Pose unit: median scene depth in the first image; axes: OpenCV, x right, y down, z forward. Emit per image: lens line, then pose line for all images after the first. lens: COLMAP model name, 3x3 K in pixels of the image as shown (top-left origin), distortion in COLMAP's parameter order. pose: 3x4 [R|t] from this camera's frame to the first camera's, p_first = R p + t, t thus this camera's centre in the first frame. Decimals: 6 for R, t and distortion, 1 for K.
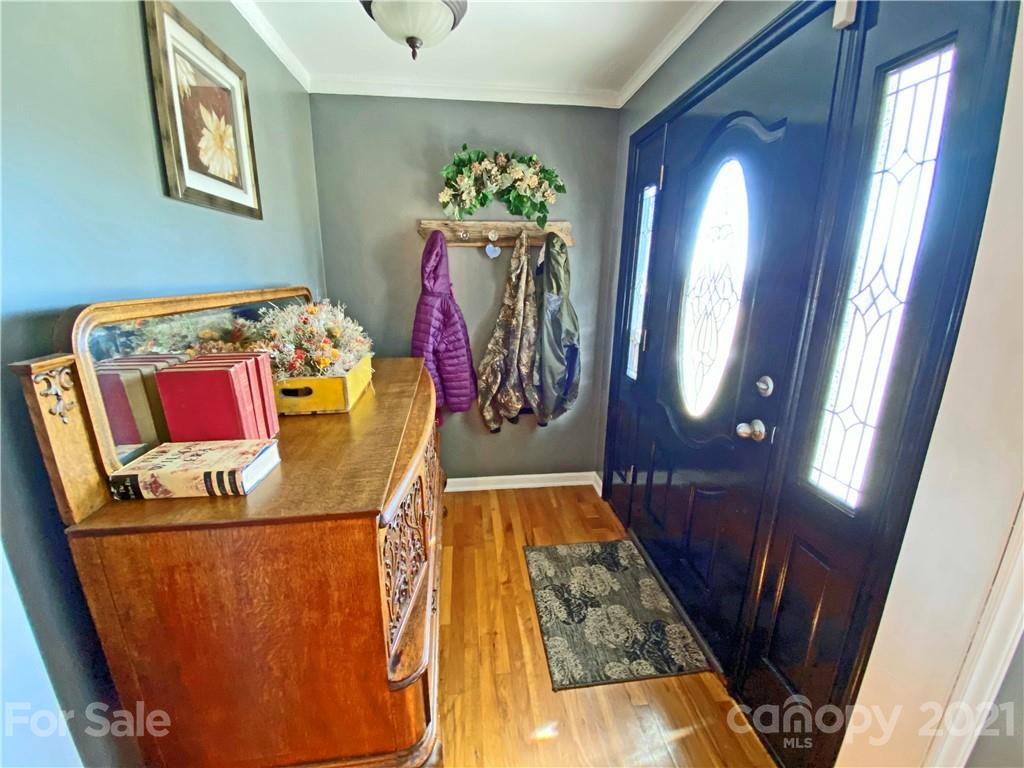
lens RADIAL K [[419.6, 0, 511.8], [0, 419.6, 386.6], [0, 0, 1]] dist [-0.021064, -0.001719]
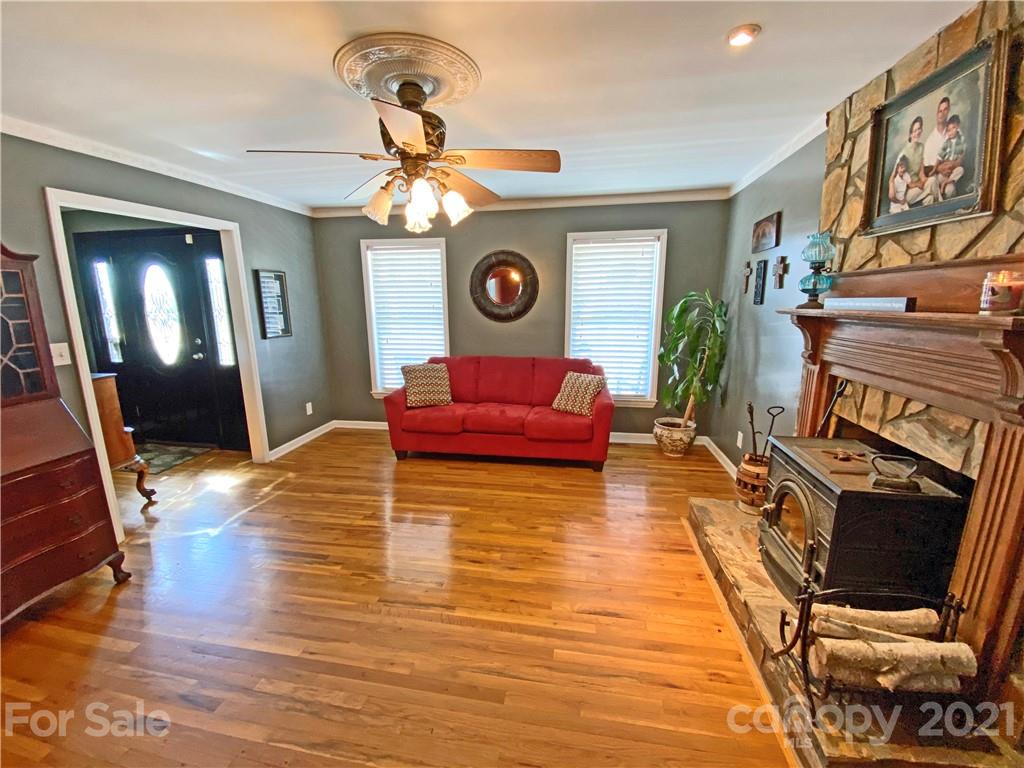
lens RADIAL K [[419.6, 0, 512.2], [0, 419.6, 384.9], [0, 0, 1]] dist [-0.021064, -0.001719]
pose [[0.268942, -0.197447, 0.942701, -1.848253], [0.253326, 0.958802, 0.128548, 0.529800], [-0.929245, 0.204239, 0.307881, -2.206164]]
